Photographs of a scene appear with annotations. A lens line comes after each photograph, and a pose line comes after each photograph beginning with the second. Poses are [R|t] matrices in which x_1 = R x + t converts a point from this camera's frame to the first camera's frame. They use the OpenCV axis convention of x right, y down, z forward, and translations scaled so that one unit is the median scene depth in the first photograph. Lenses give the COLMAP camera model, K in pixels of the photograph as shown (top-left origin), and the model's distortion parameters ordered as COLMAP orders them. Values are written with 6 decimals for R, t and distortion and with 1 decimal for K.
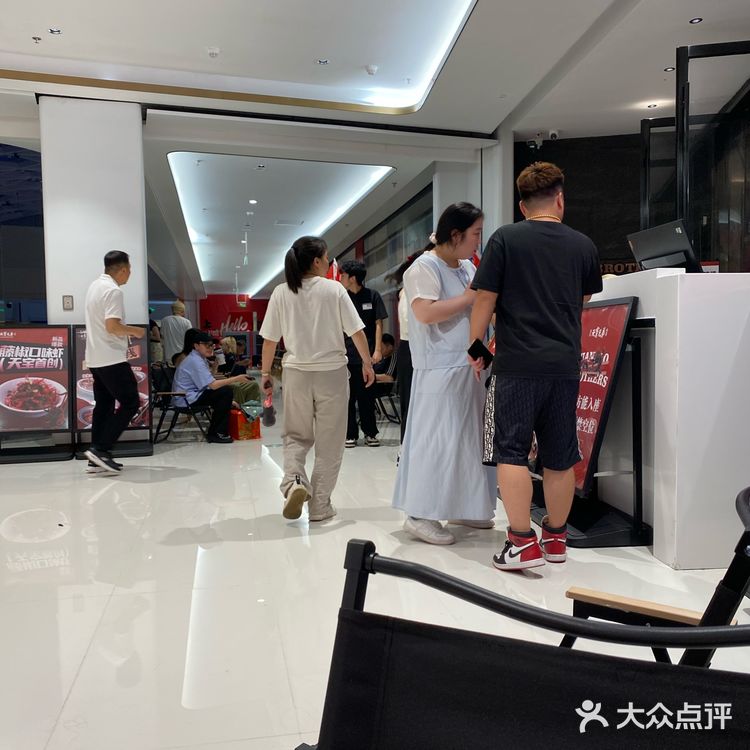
lens RADIAL K [[674.7, 0, 374.8], [0, 674.7, 372.0], [0, 0, 1]] dist [0.041484, 0.020417]
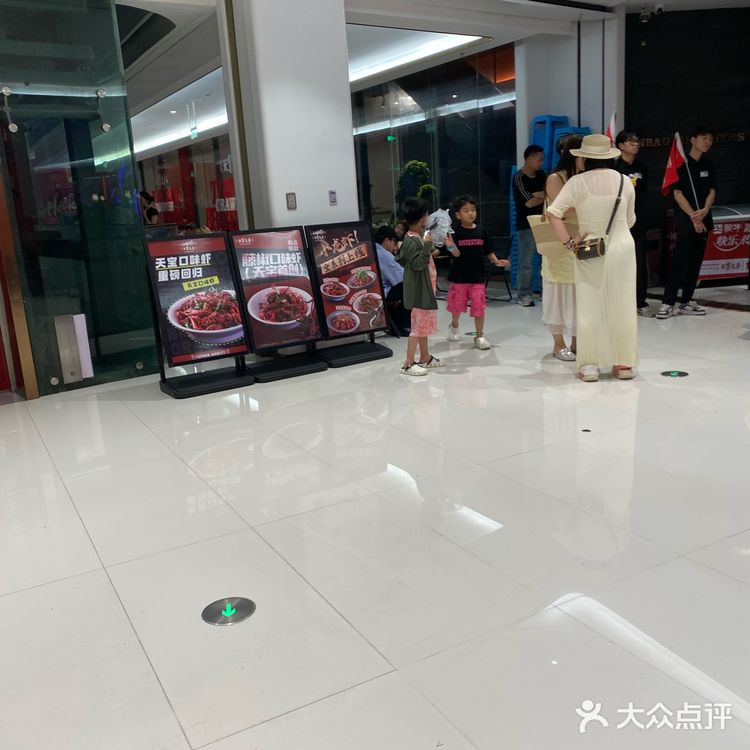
lens RADIAL K [[674.7, 0, 374.6], [0, 674.7, 375.7], [0, 0, 1]] dist [0.041484, 0.020417]
pose [[0.941539, -0.126208, 0.312372, -0.677650], [0.064295, 0.977453, 0.201126, -0.049630], [-0.330713, -0.169283, 0.928425, 0.084028]]
